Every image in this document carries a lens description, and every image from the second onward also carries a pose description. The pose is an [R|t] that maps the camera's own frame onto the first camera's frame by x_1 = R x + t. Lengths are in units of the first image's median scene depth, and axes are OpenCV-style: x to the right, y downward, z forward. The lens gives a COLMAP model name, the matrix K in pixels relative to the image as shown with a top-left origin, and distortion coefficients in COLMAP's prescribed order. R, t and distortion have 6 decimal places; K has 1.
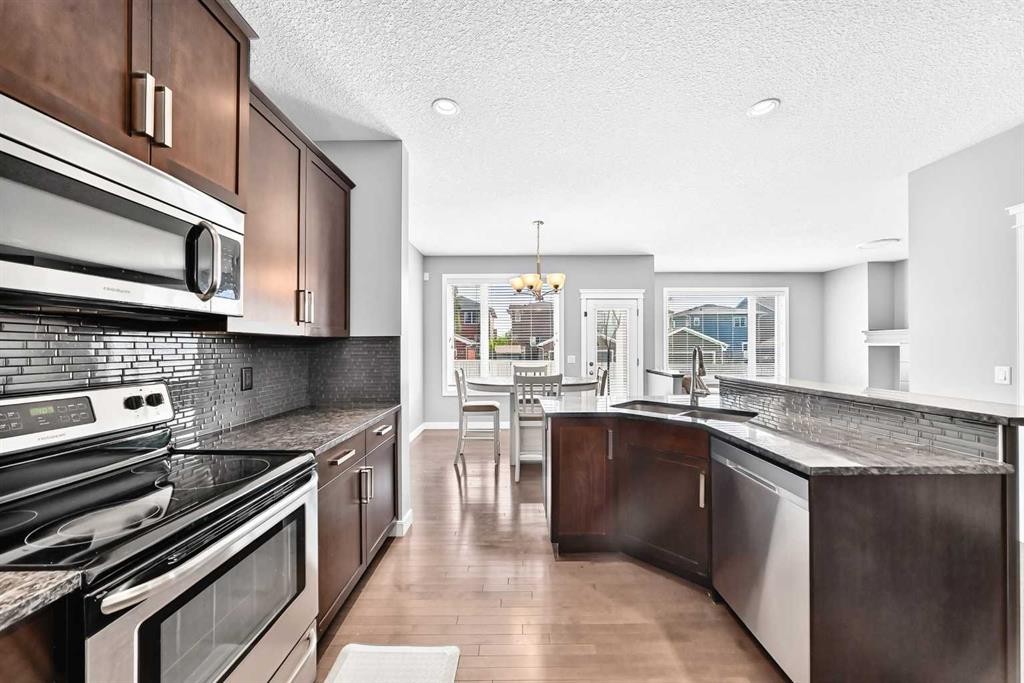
lens RADIAL K [[352.4, 0, 519.8], [0, 352.4, 340.2], [0, 0, 1]] dist [-0.006159, 0.000111]
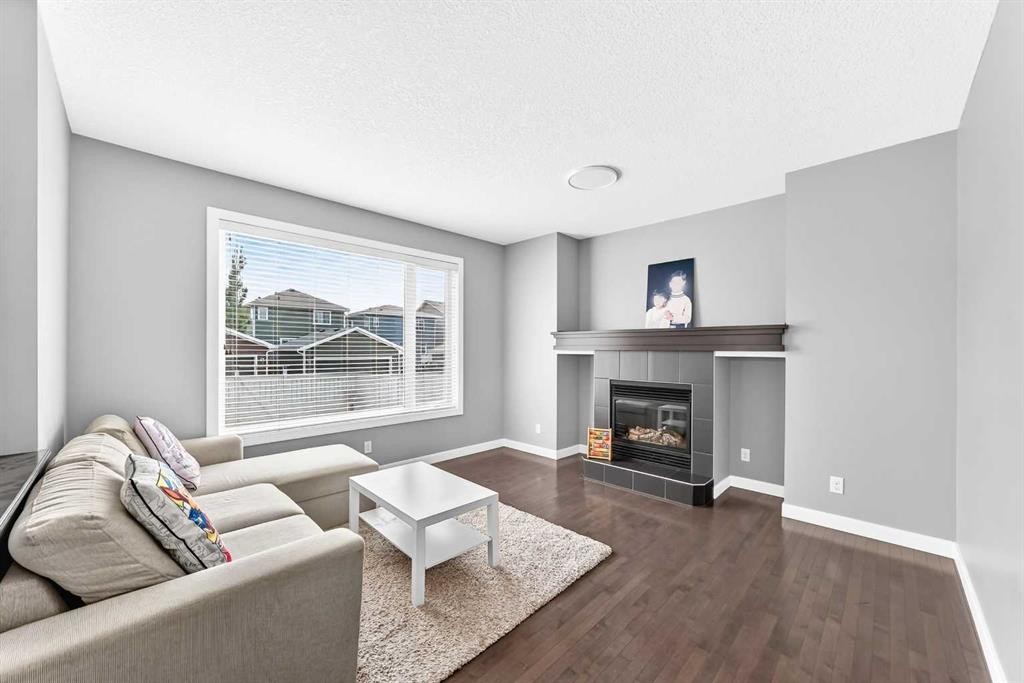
lens RADIAL K [[388.5, 0, 512.0], [0, 388.5, 341.5], [0, 0, 1]] dist [-0.010977, -0.000002]
pose [[0.698794, 0.017996, 0.715097, 0.393348], [-0.016707, 0.999821, -0.008836, -0.000367], [-0.715128, -0.005772, 0.698970, 0.539174]]
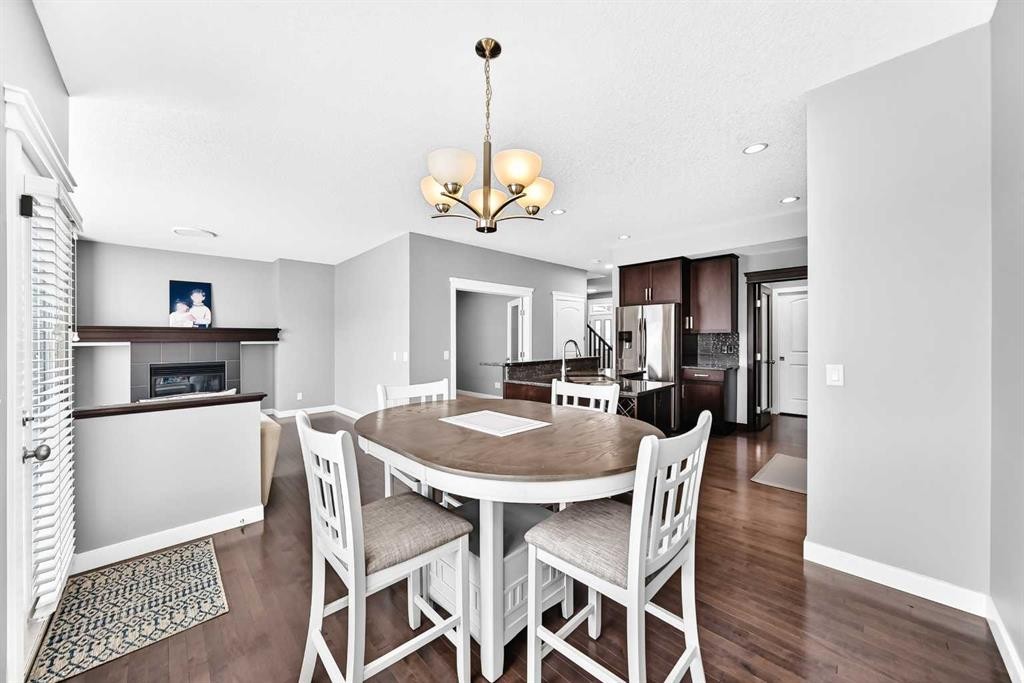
lens RADIAL K [[361.7, 0, 517.1], [0, 361.7, 336.5], [0, 0, 1]] dist [-0.009013, -0.000054]
pose [[-0.701221, 0.018279, 0.712710, -0.183767], [0.003683, 0.999751, -0.022017, 0.014246], [-0.712934, -0.012814, -0.701114, 0.867877]]
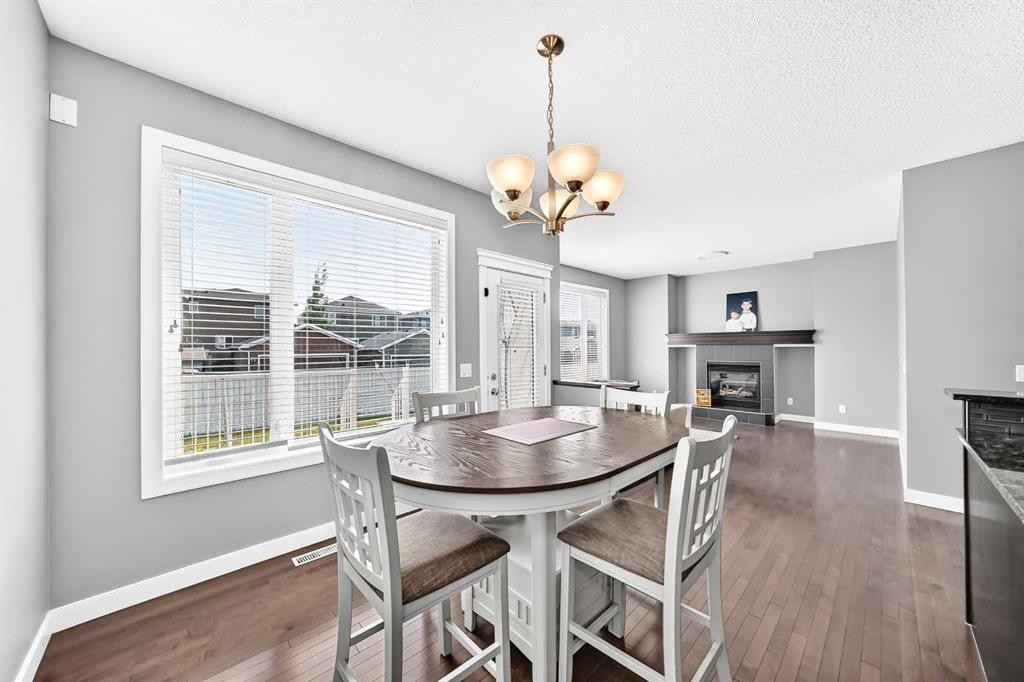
lens RADIAL K [[361.7, 0, 517.1], [0, 361.7, 336.0], [0, 0, 1]] dist [-0.009013, -0.000054]
pose [[0.729372, 0.022506, 0.683747, -0.173653], [-0.010433, 0.999708, -0.021776, 0.010632], [-0.684037, 0.008749, 0.729394, 0.486120]]
